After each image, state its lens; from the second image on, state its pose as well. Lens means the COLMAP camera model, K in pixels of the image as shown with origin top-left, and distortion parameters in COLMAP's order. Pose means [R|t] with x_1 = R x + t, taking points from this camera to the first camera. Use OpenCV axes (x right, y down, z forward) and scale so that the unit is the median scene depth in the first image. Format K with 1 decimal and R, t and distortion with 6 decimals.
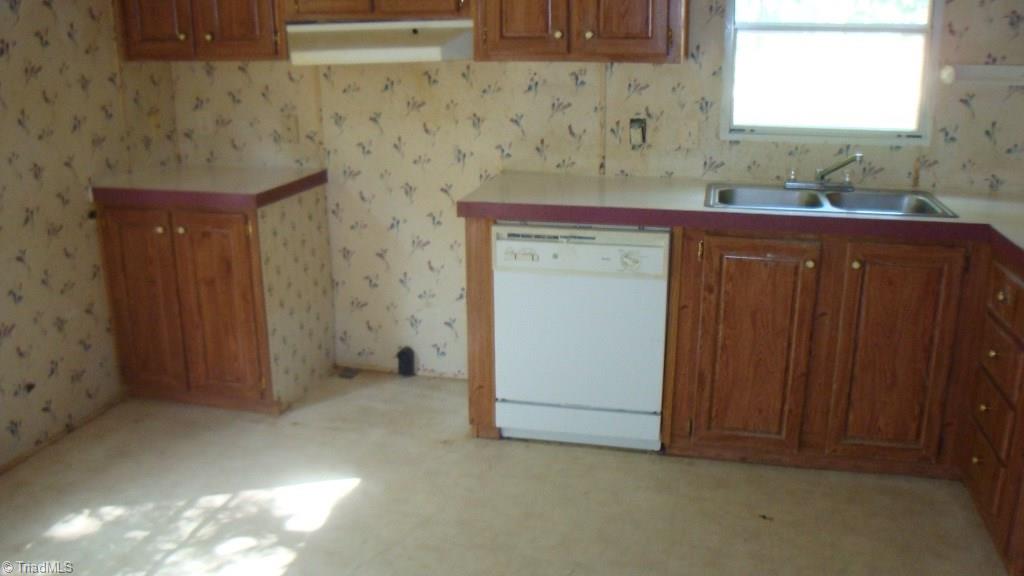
lens RADIAL K [[872.2, 0, 512.0], [0, 872.2, 288.0], [0, 0, 1]] dist [-0.179157, 0.157788]
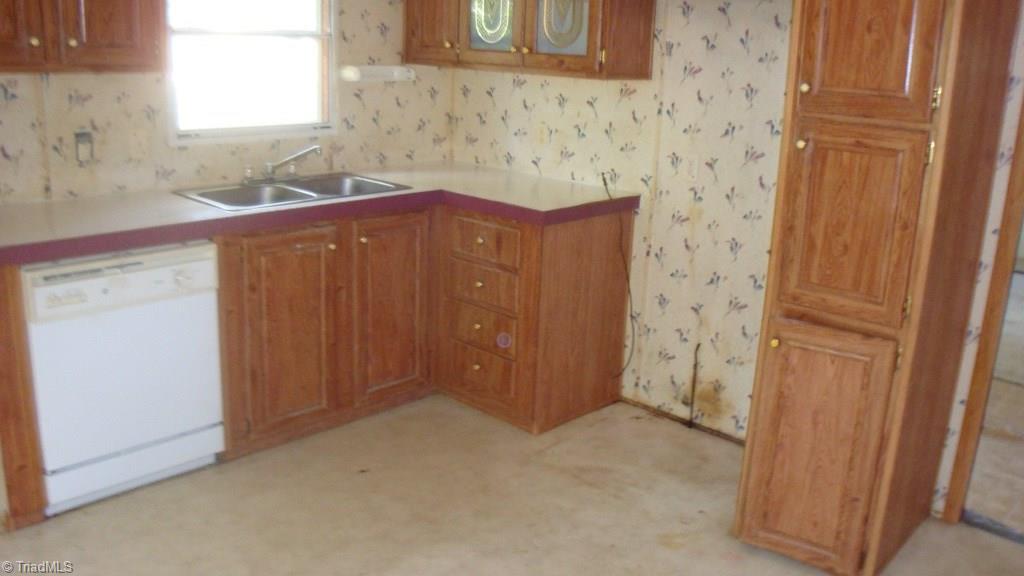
lens RADIAL K [[872.2, 0, 512.0], [0, 872.2, 288.0], [0, 0, 1]] dist [-0.179157, 0.157788]
pose [[0.506968, -0.209012, 0.836240, -0.450153], [0.196382, 0.972649, 0.124050, -0.062822], [-0.839296, 0.101333, 0.534148, 0.174372]]
